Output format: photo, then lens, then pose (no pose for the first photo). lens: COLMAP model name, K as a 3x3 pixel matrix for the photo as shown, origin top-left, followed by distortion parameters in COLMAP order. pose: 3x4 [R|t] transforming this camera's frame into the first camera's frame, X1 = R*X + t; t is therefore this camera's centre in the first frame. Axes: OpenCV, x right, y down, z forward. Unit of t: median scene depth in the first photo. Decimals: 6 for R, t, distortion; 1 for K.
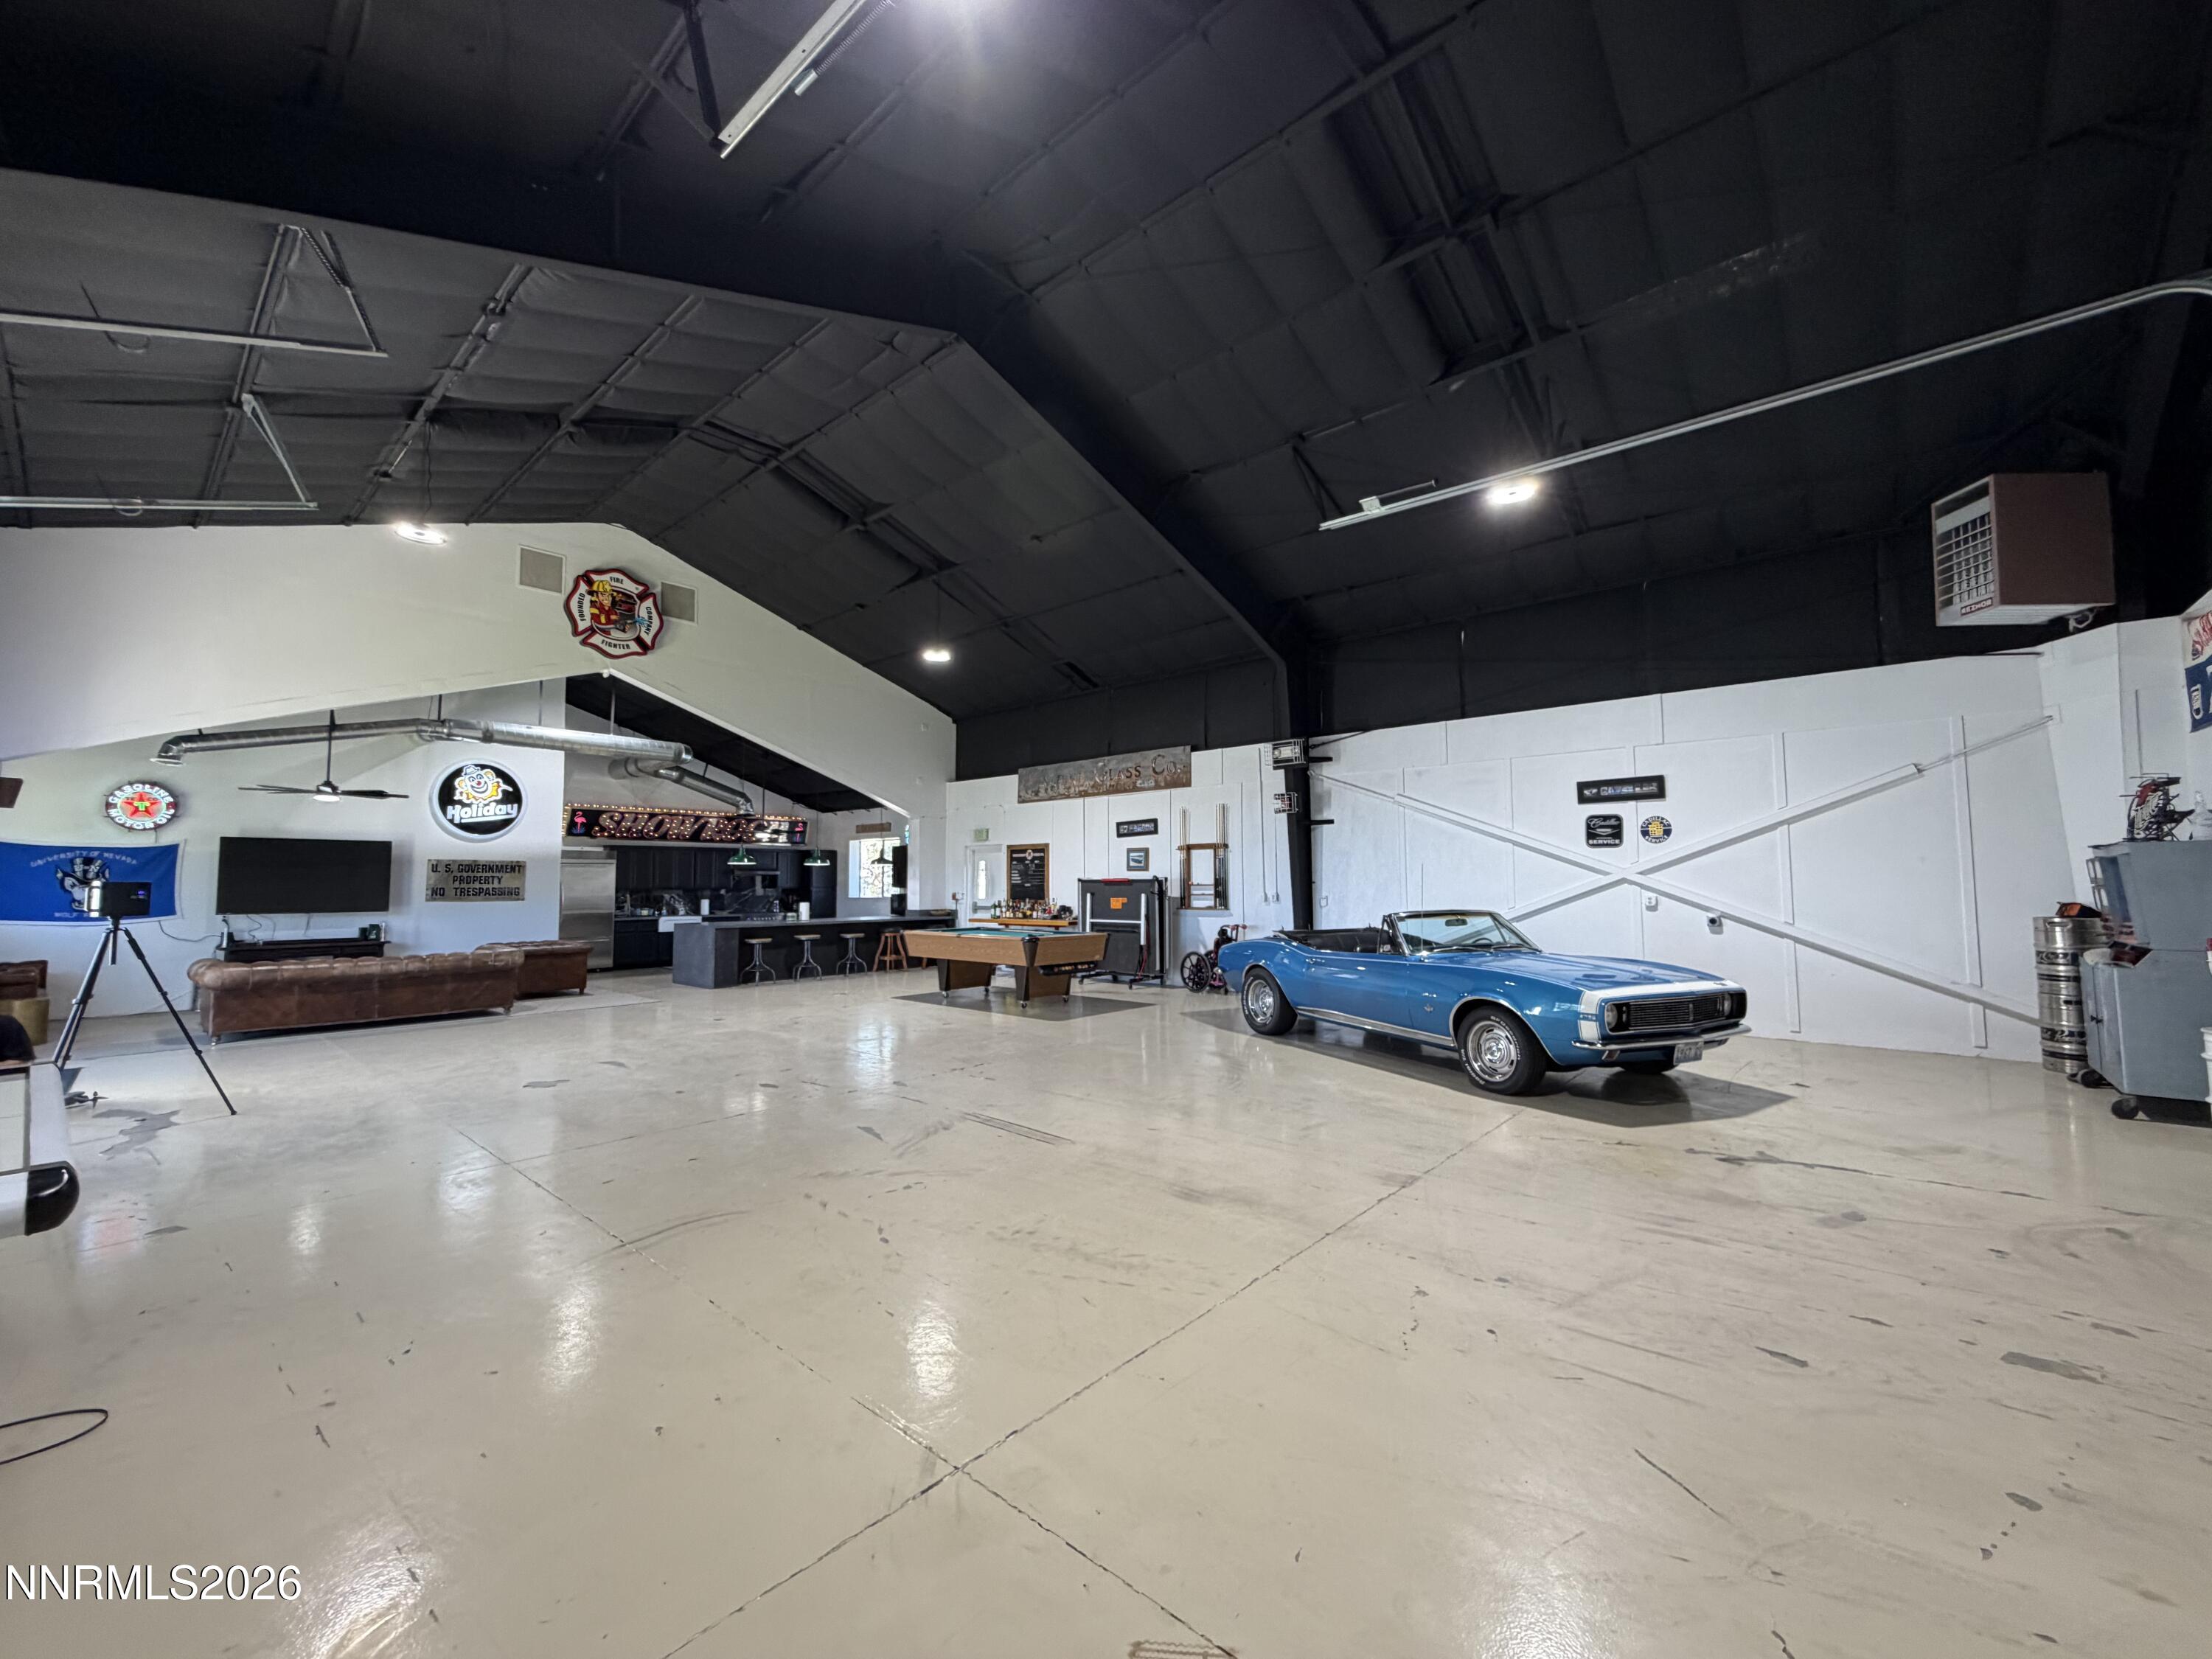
lens RADIAL K [[878.1, 0, 1098.5], [0, 878.1, 828.0], [0, 0, 1]] dist [-0.000908, 0.000018]
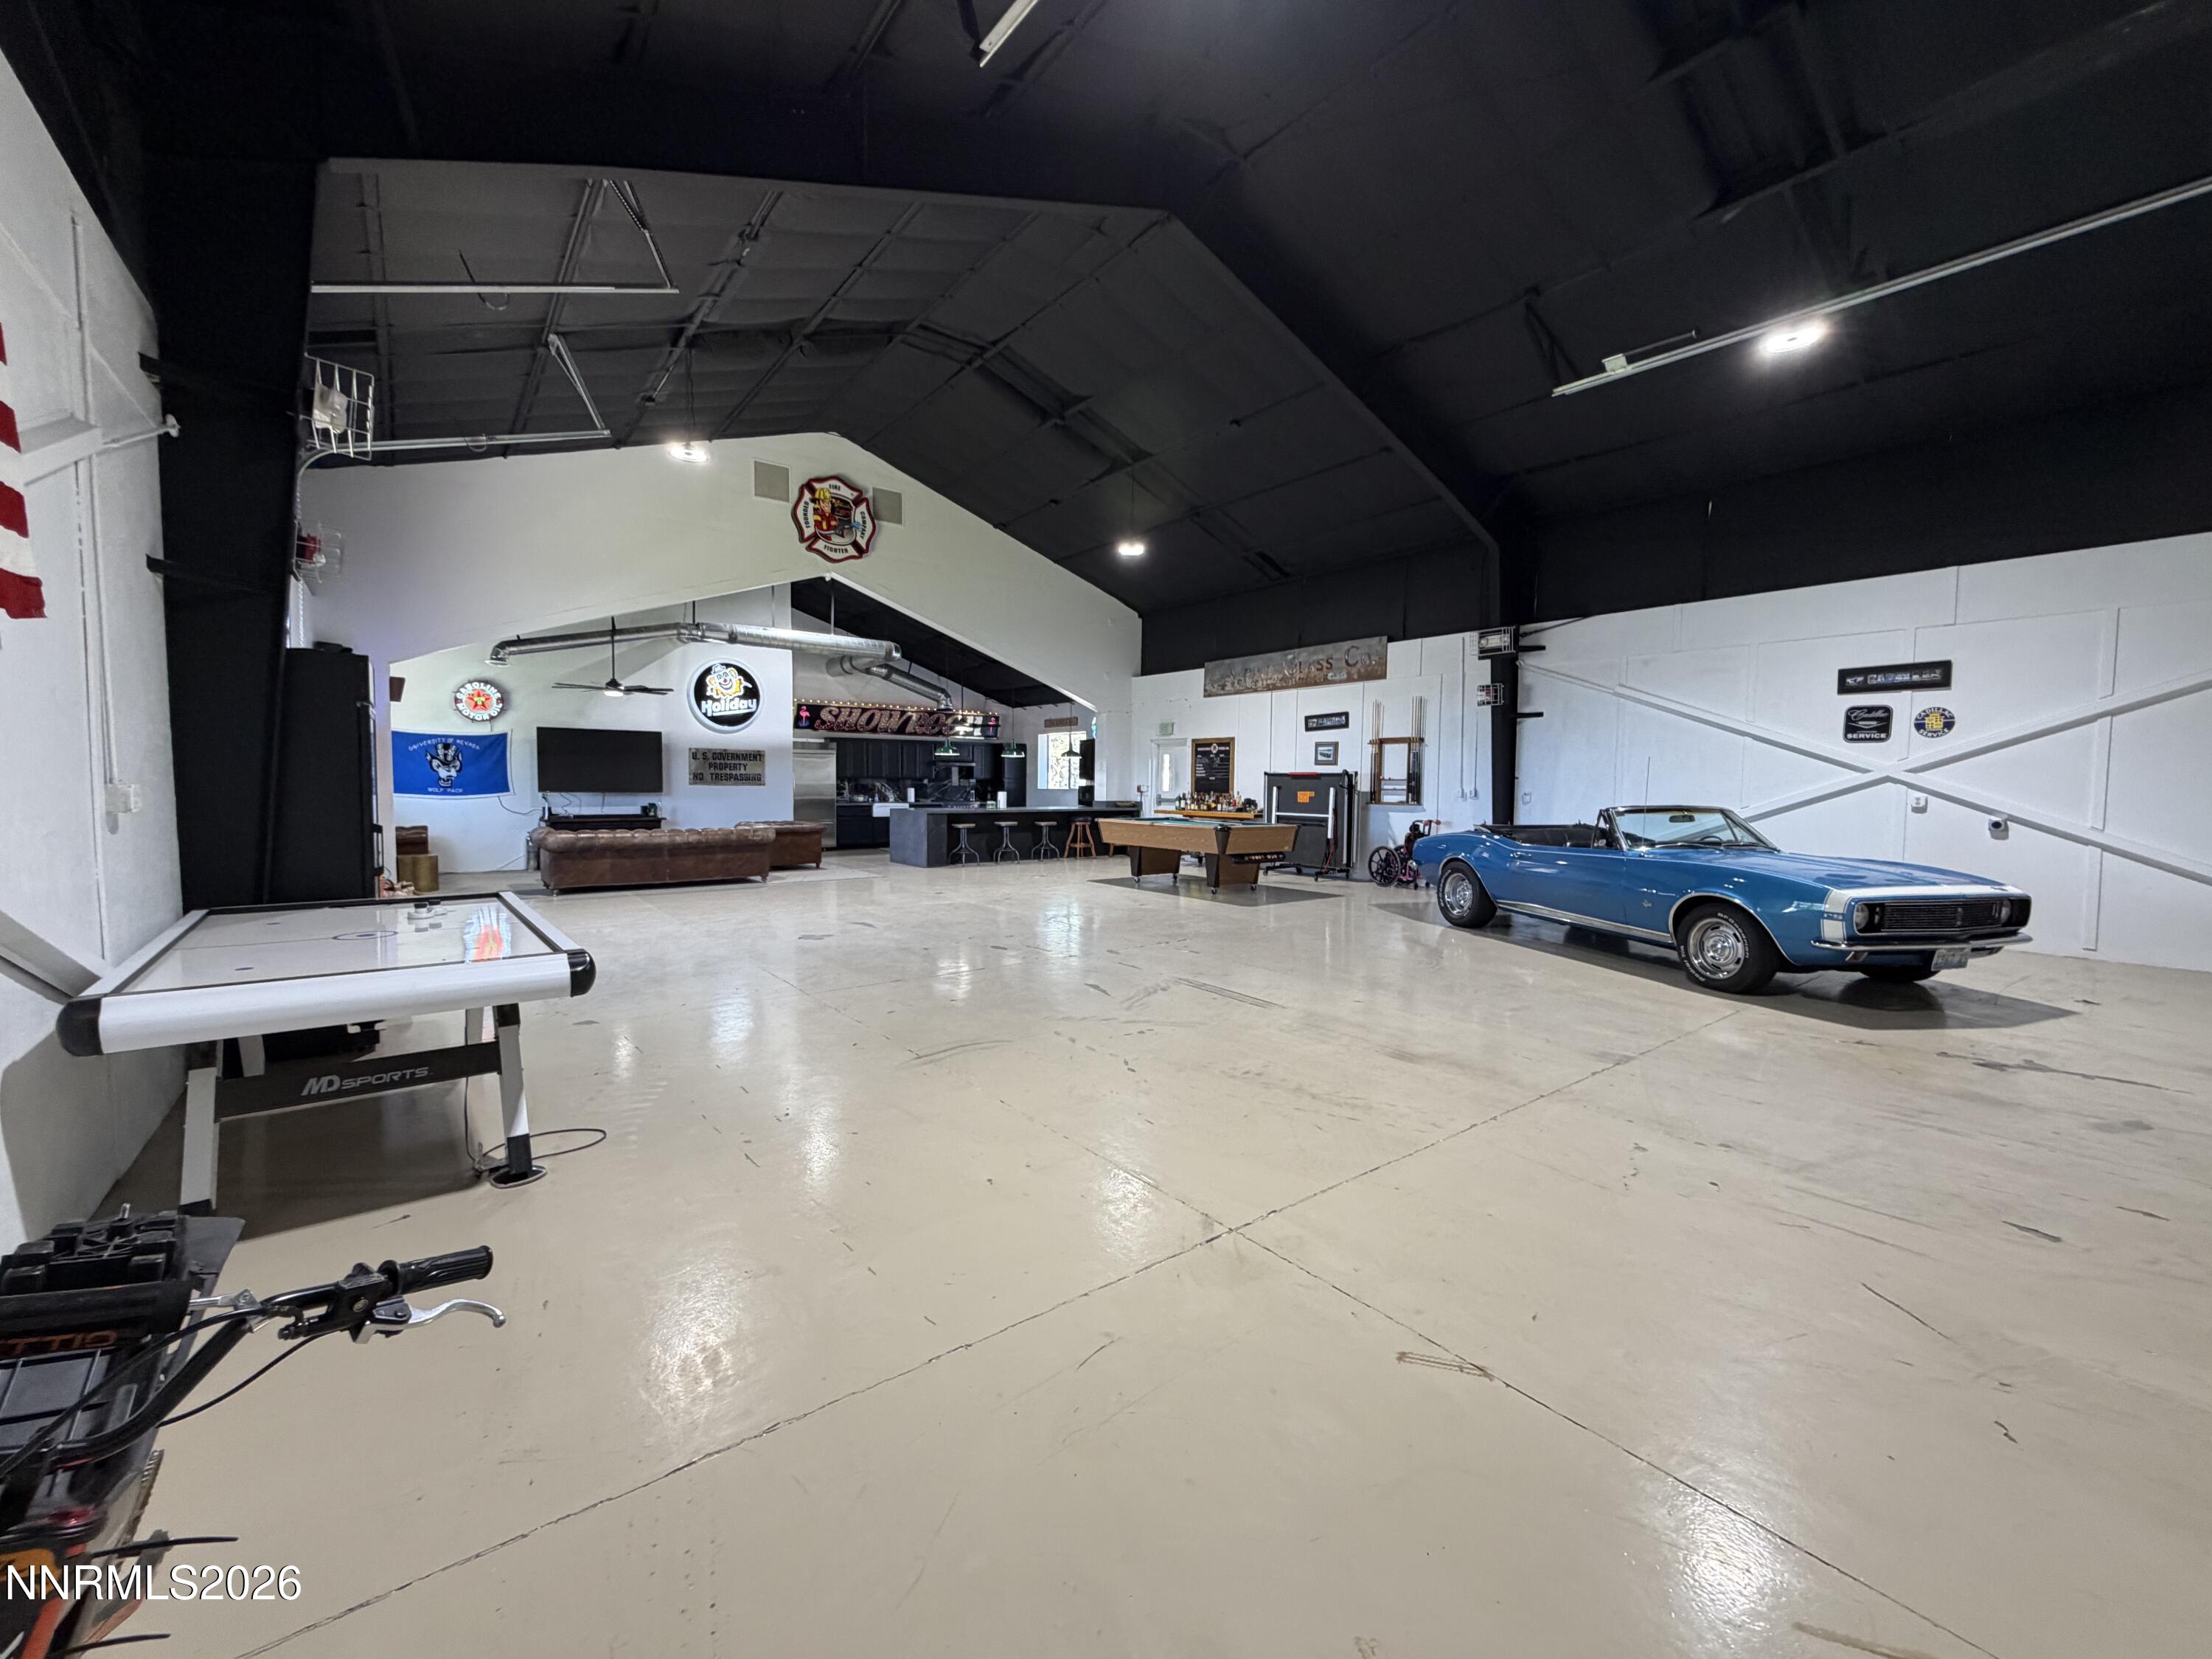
lens RADIAL K [[878.1, 0, 1099.2], [0, 878.1, 828.3], [0, 0, 1]] dist [-0.000908, 0.000018]
pose [[0.982442, 0.024214, -0.184993, -0.023567], [-0.002552, 0.993194, 0.116445, 0.005041], [0.186553, -0.113928, 0.975817, -0.031195]]
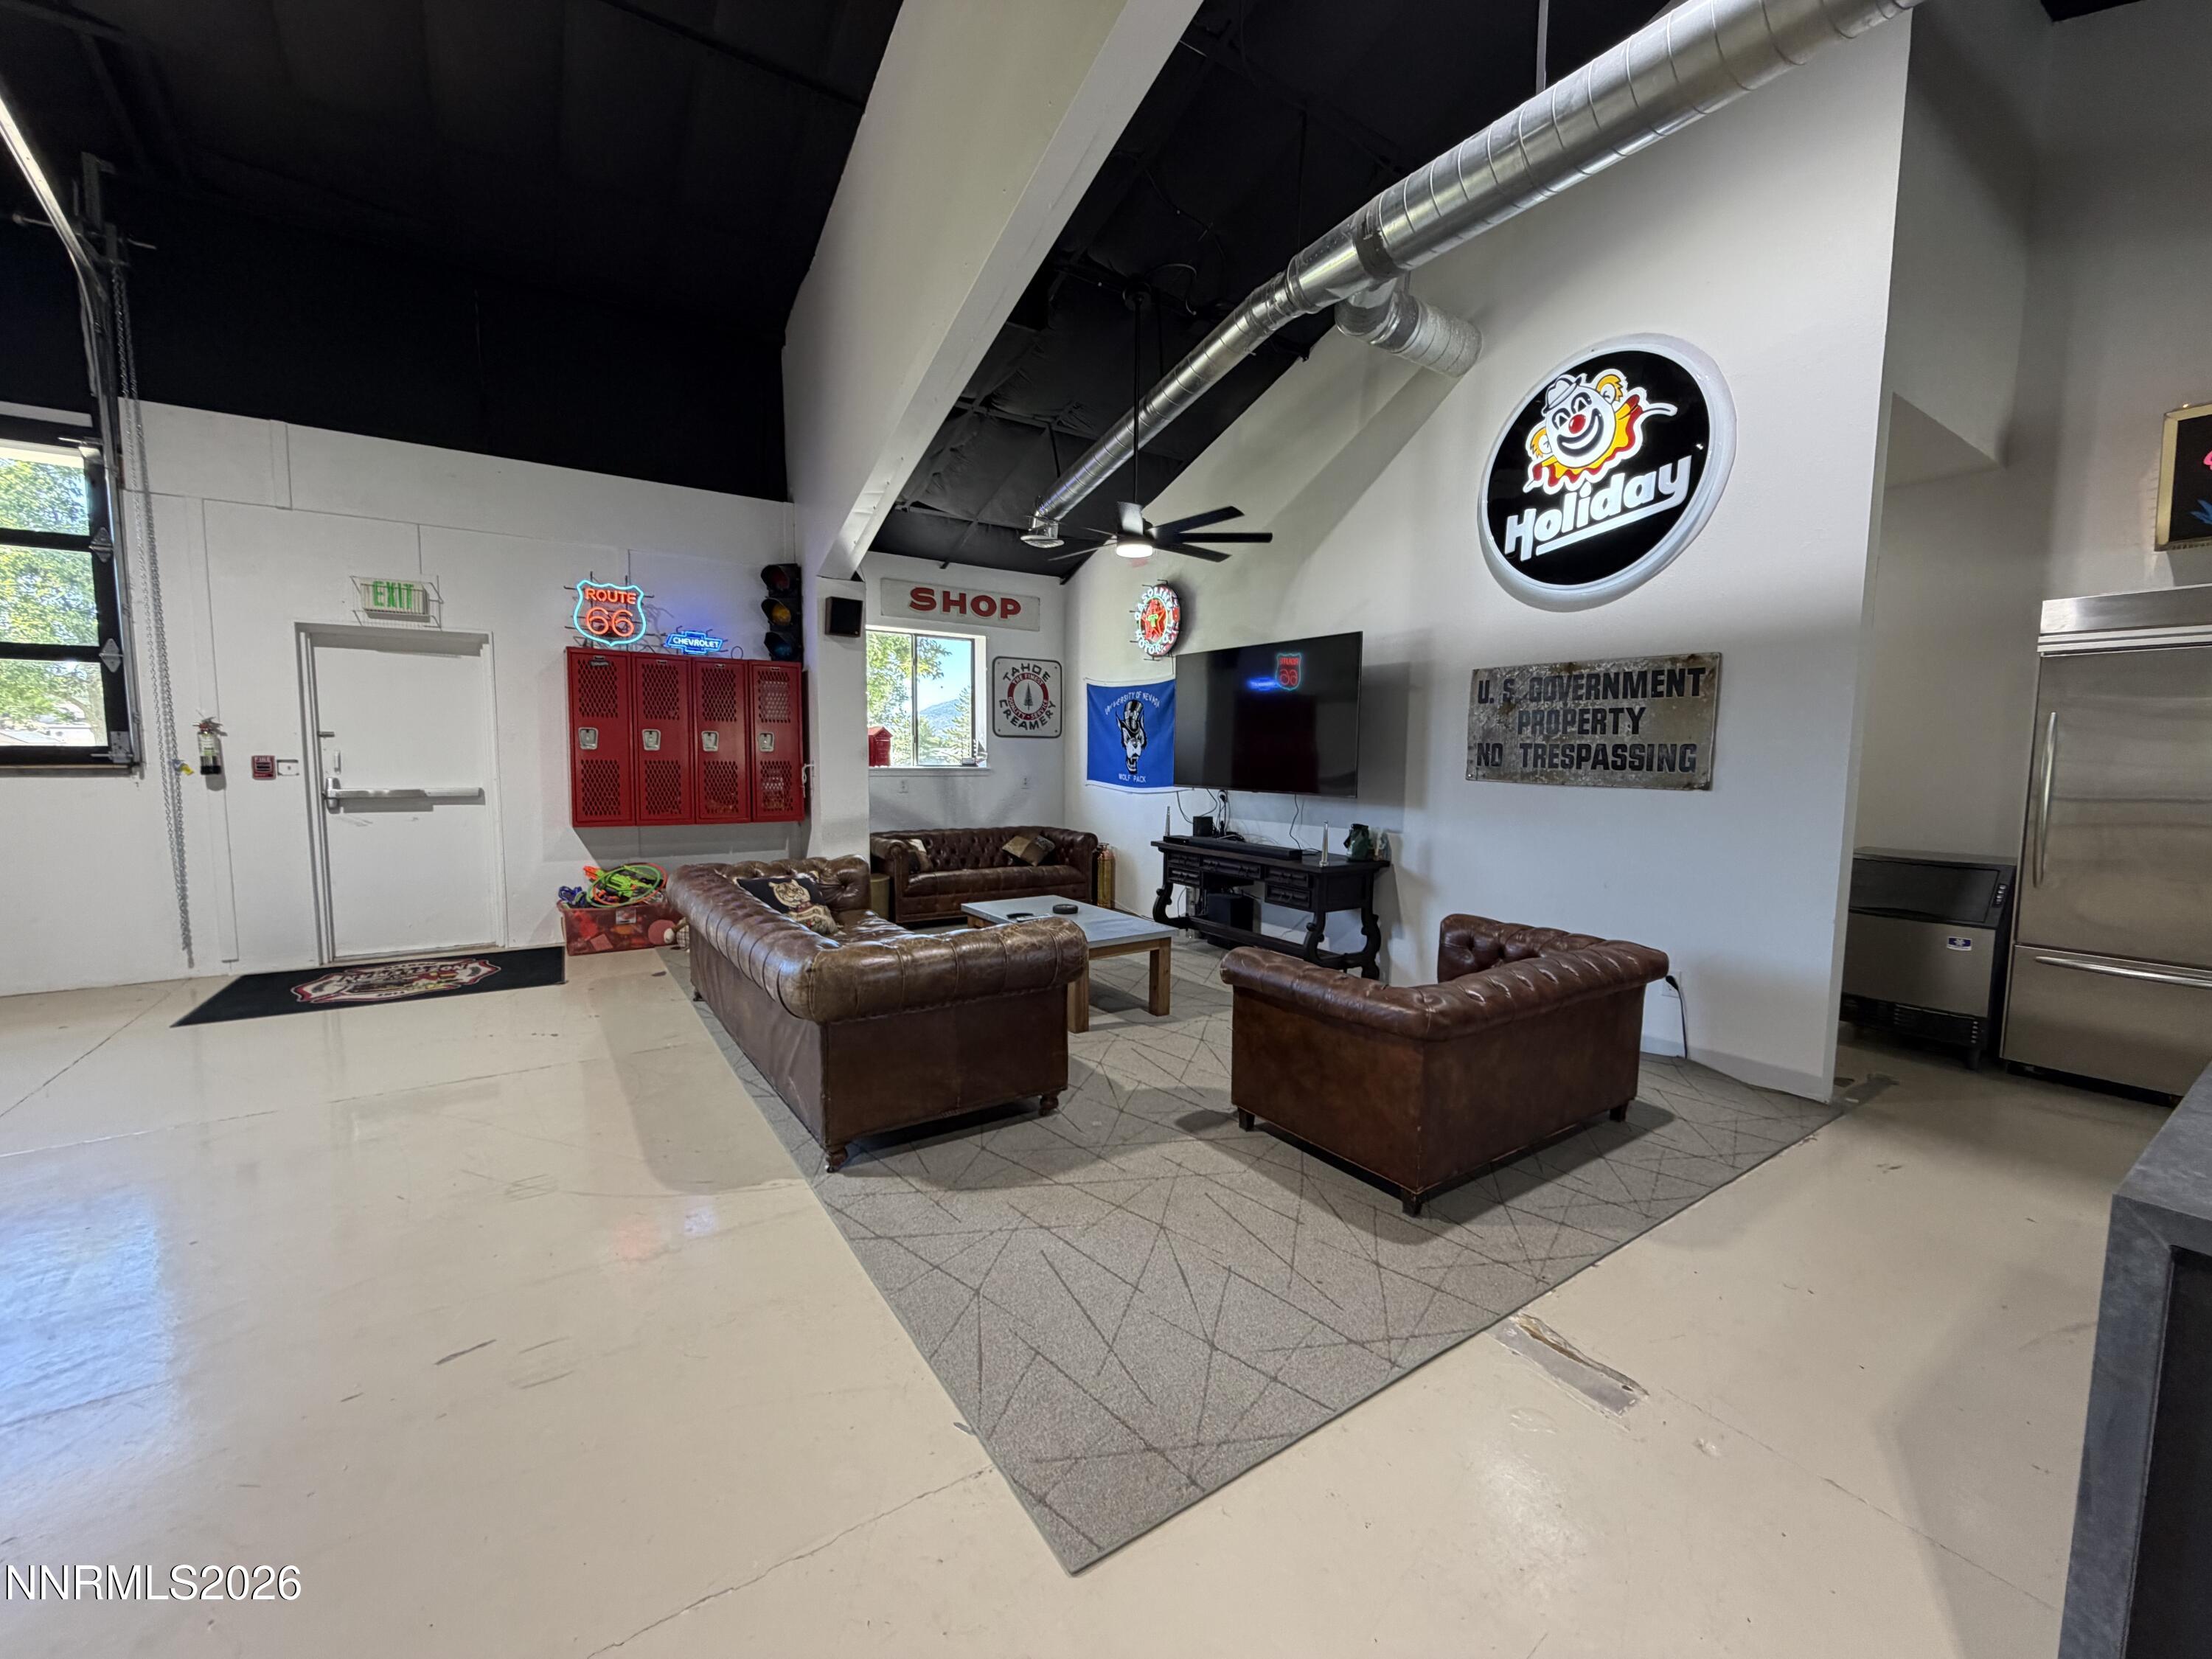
lens RADIAL K [[878.1, 0, 1105.7], [0, 878.1, 831.3], [0, 0, 1]] dist [-0.000908, 0.000018]
pose [[-0.257627, 0.089789, -0.962064, -0.351175], [0.052052, 0.995517, 0.078973, 0.068518], [0.964841, -0.029731, -0.261146, 0.959934]]
